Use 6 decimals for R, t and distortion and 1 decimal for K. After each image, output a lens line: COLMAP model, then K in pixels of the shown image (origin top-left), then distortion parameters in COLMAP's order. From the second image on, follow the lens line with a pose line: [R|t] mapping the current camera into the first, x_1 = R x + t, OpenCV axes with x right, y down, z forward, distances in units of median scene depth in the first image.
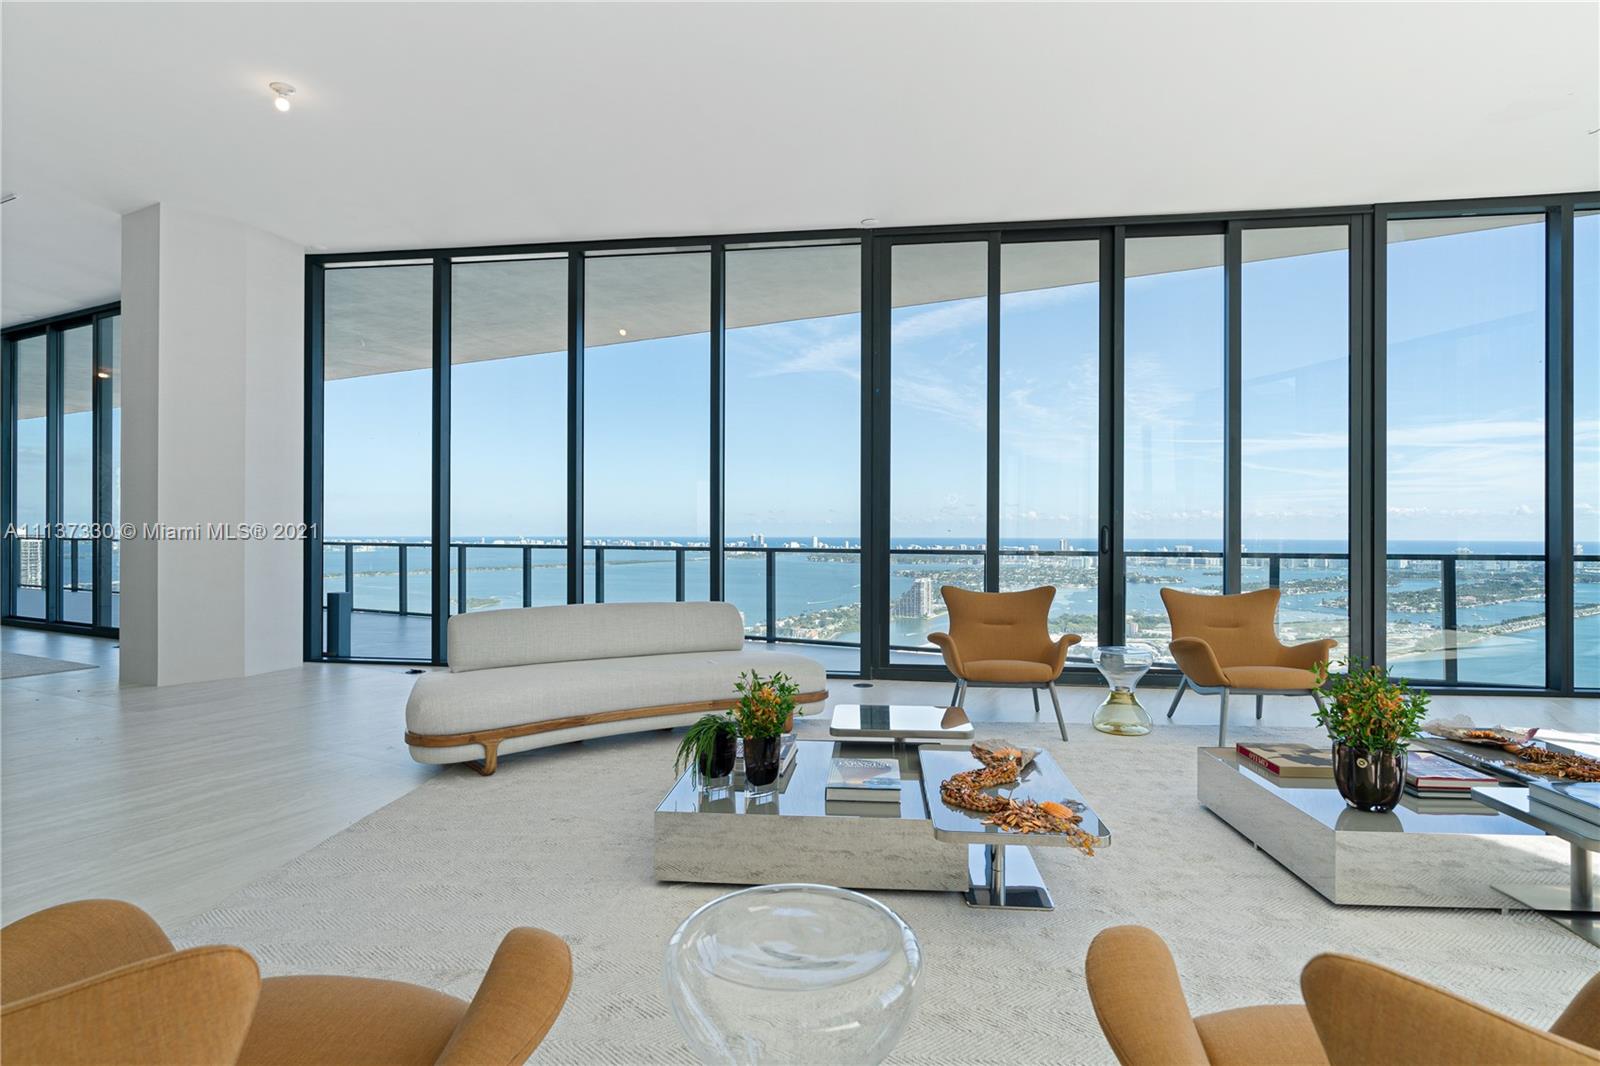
lens RADIAL K [[835.4, 0, 803.5], [0, 835.4, 528.4], [0, 0, 1]] dist [-0.003021, 0.001688]
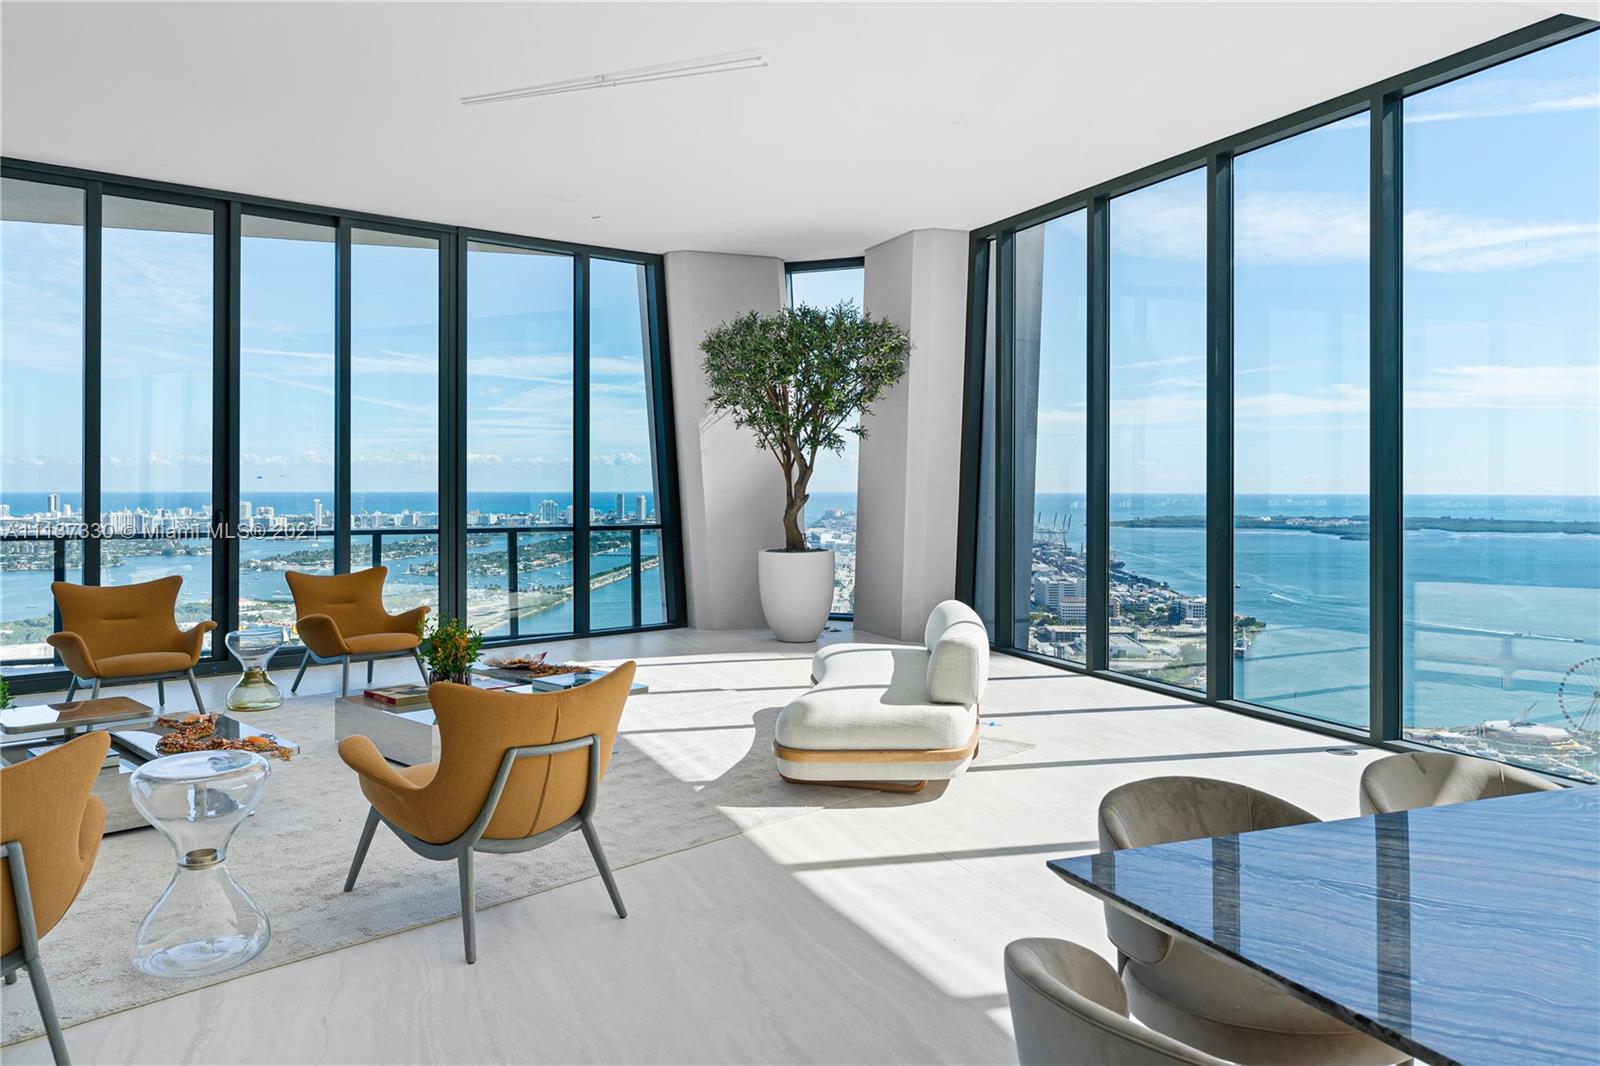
lens RADIAL K [[1171.7, 0, 739.6], [0, 1171.7, 485.5], [0, 0, 1]] dist [0.004328, 0.004074]
pose [[0.674553, -0.002846, 0.738221, -0.245032], [-0.002276, 0.999980, 0.005936, -0.041770], [-0.738223, -0.005684, 0.674533, -0.373572]]
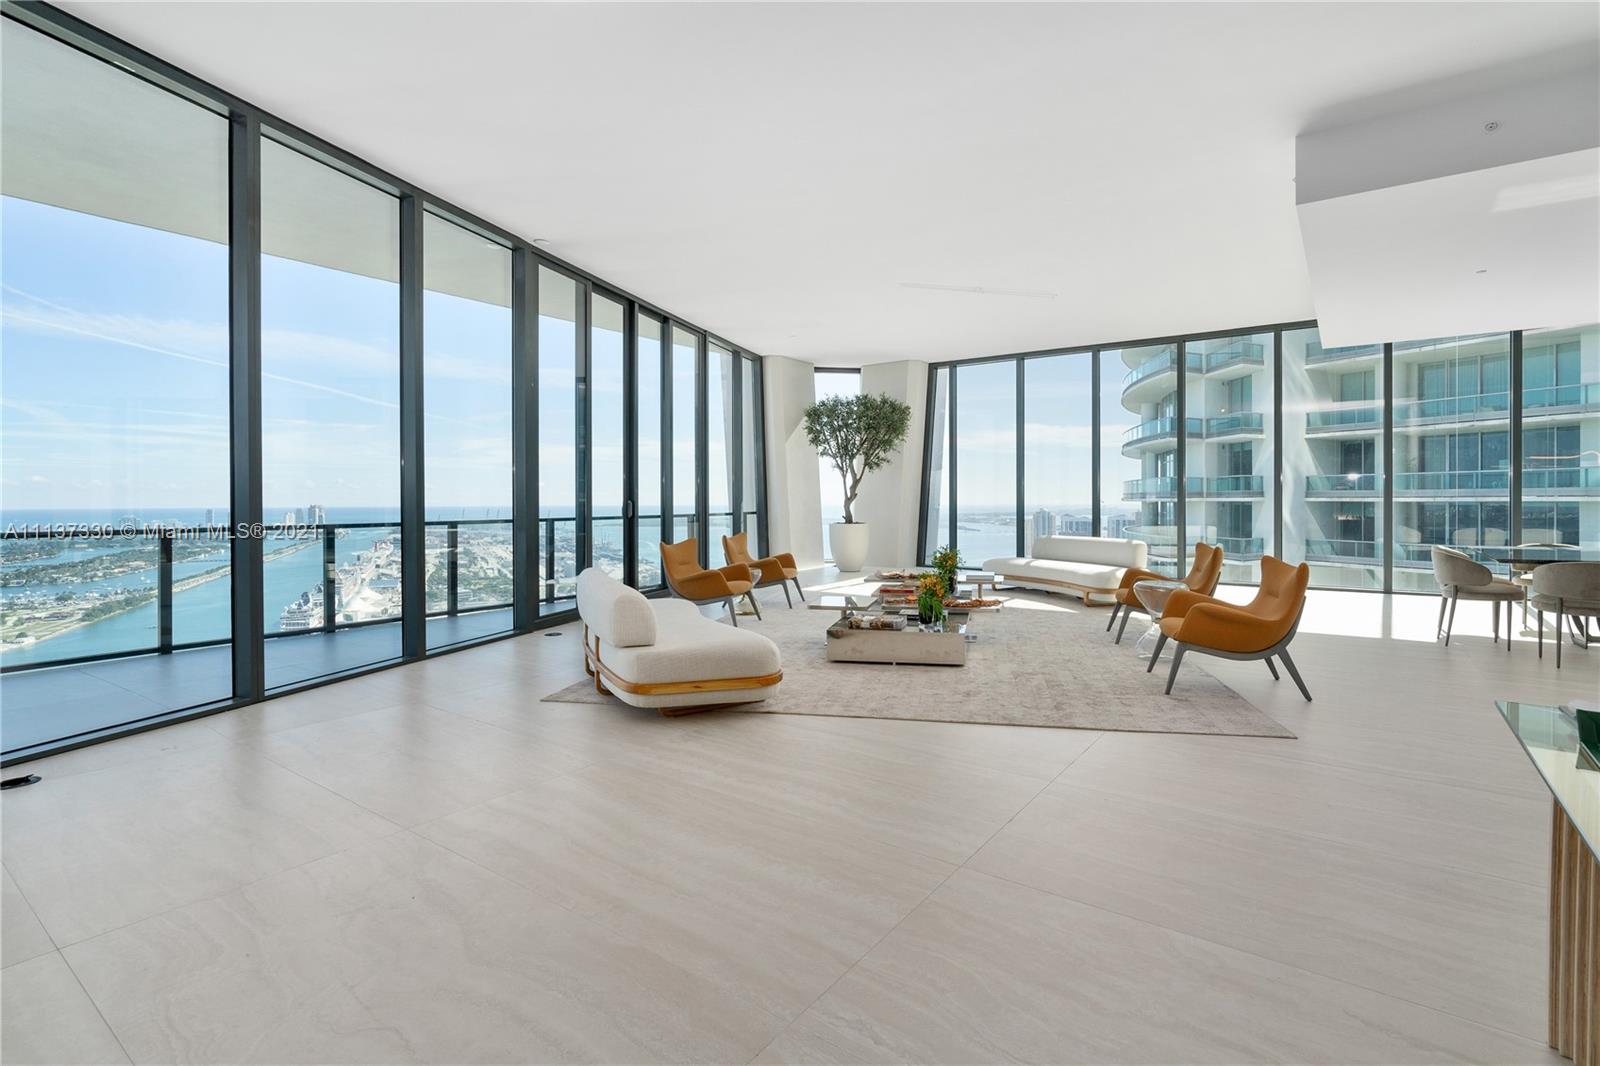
lens RADIAL K [[746.3, 0, 834.9], [0, 746.3, 502.5], [0, 0, 1]] dist [-0.004596, 0.001457]
pose [[0.141485, -0.007196, 0.989914, -0.948784], [-0.000474, 0.999973, 0.007337, -0.008905], [-0.989940, -0.001508, 0.141478, 0.465166]]
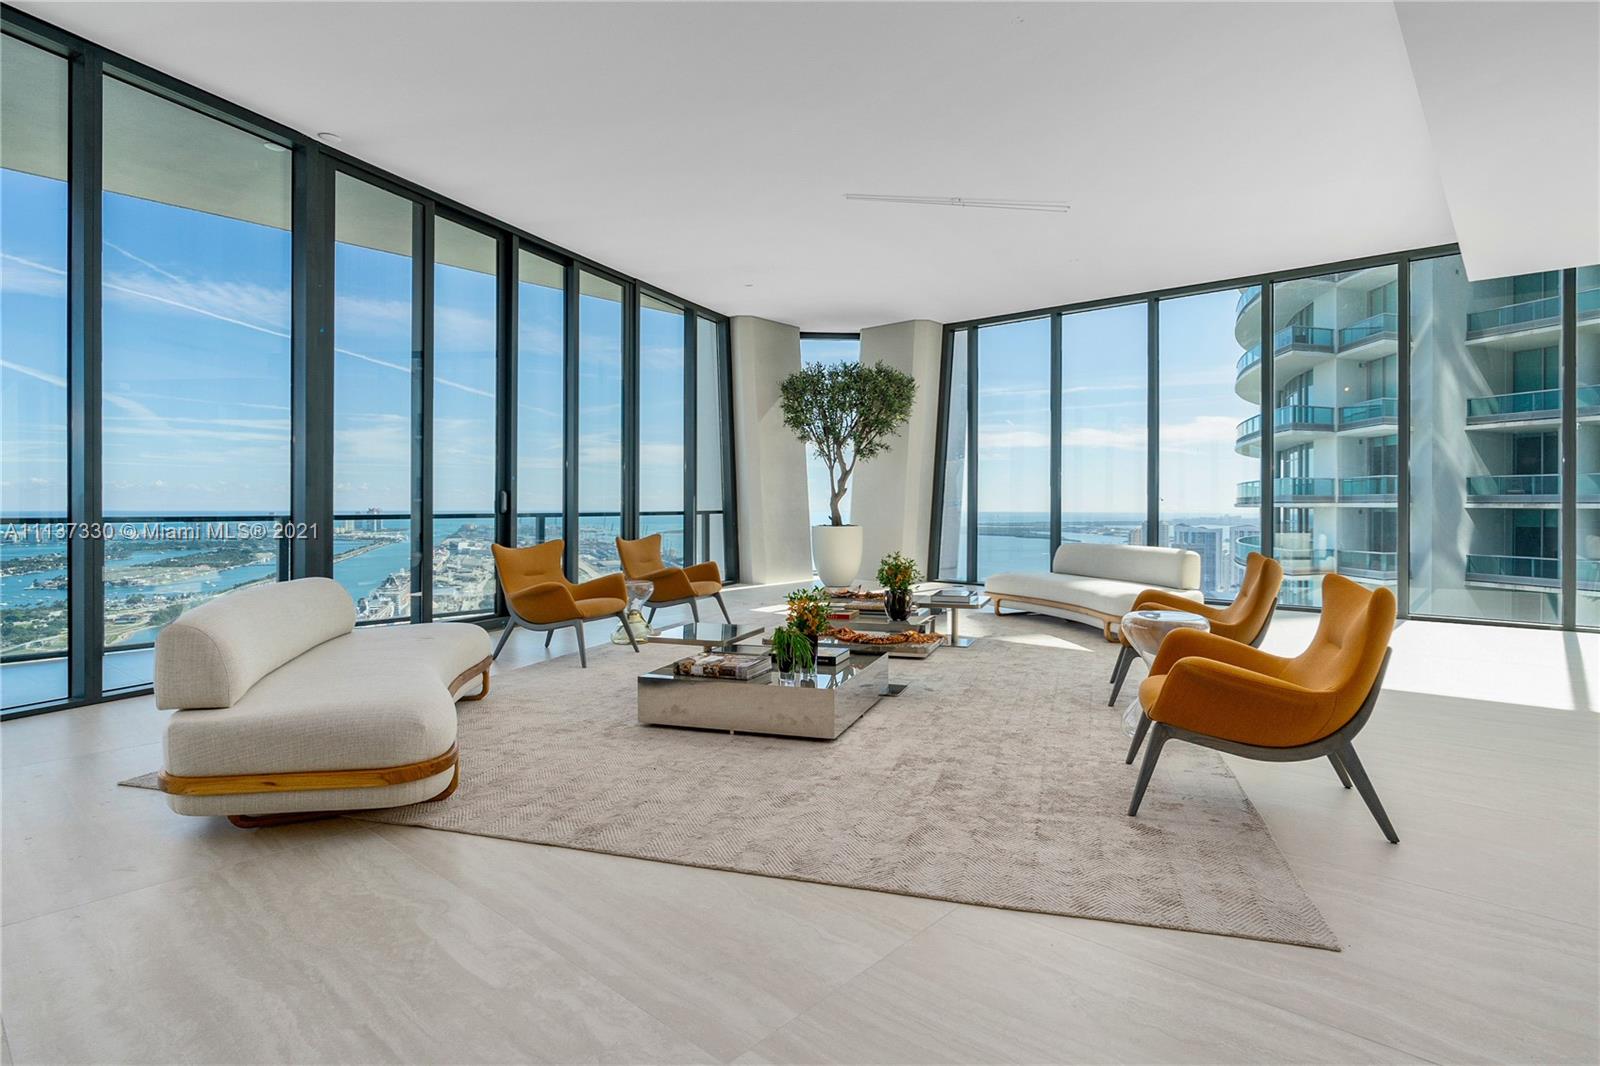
lens RADIAL K [[822.0, 0, 835.5], [0, 822.0, 503.6], [0, 0, 1]] dist [-0.003490, 0.000226]
pose [[0.237044, -0.000205, 0.971499, -0.659415], [-0.005414, 0.999984, 0.001532, 0.011704], [-0.971484, -0.005623, 0.237039, 0.296314]]
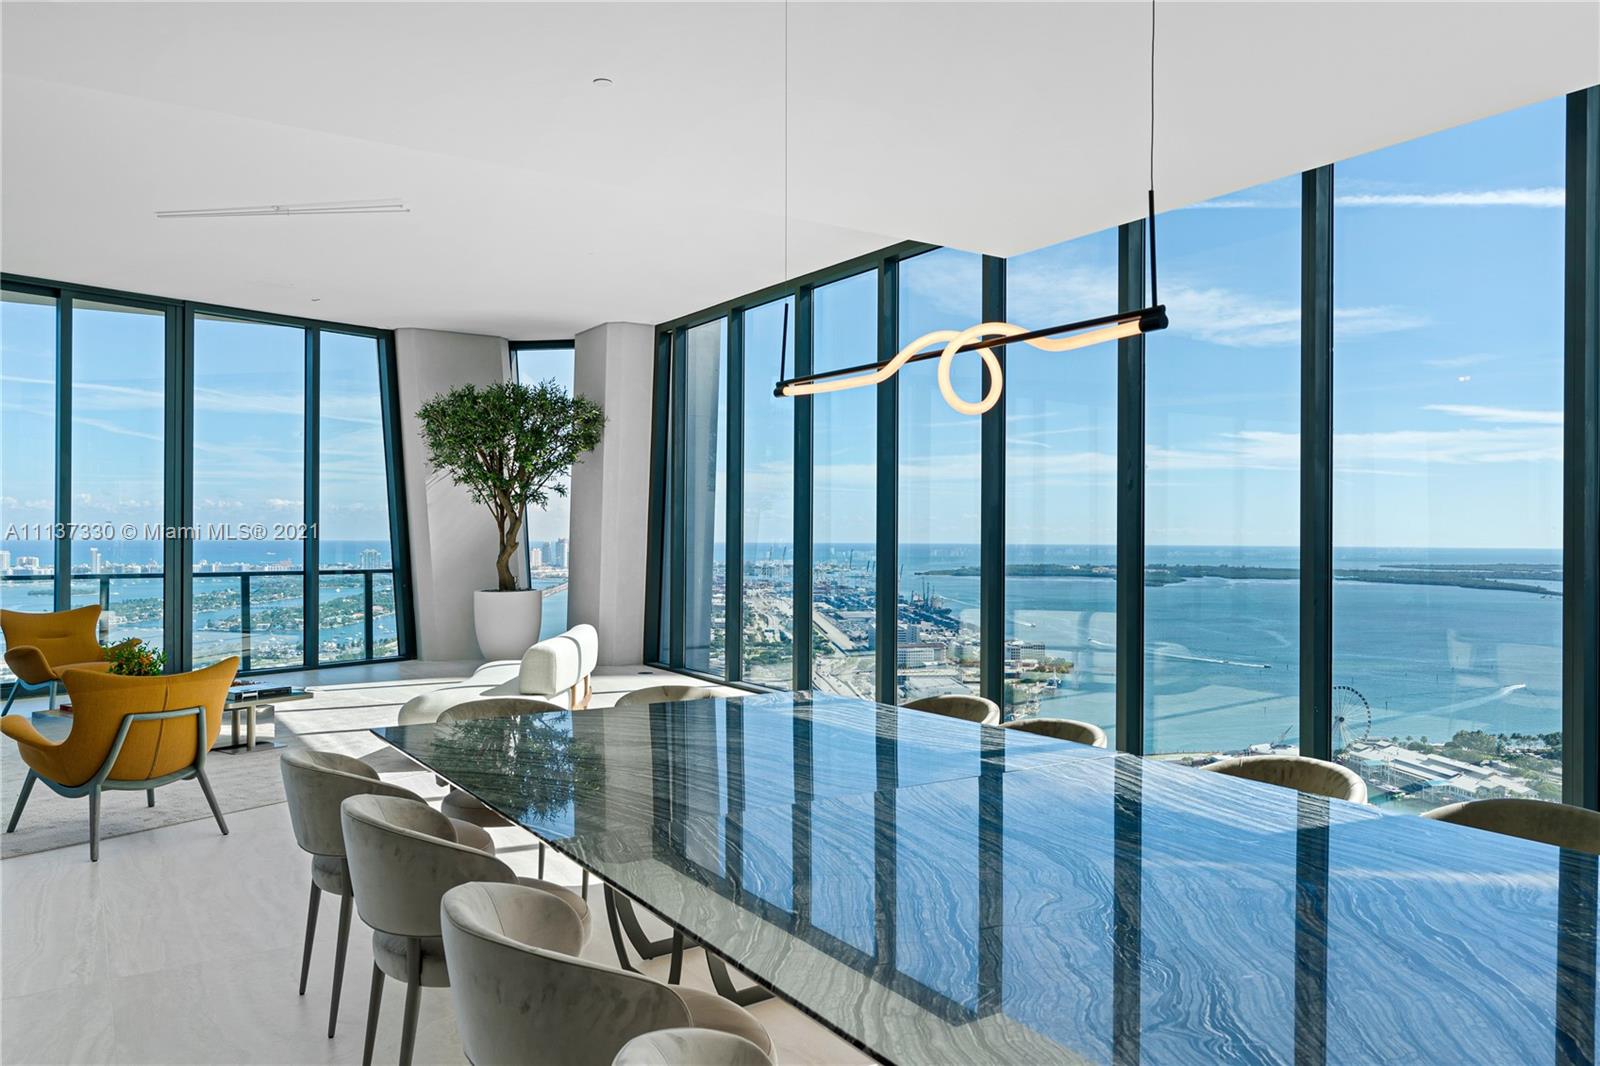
lens RADIAL K [[1159.5, 0, 857.0], [0, 1159.5, 533.2], [0, 0, 1]] dist [0.003262, 0.002011]
pose [[0.484103, 0.001298, 0.875010, -0.369467], [-0.007853, 0.999965, 0.002862, -0.044640], [-0.874976, -0.008257, 0.484096, -0.757476]]
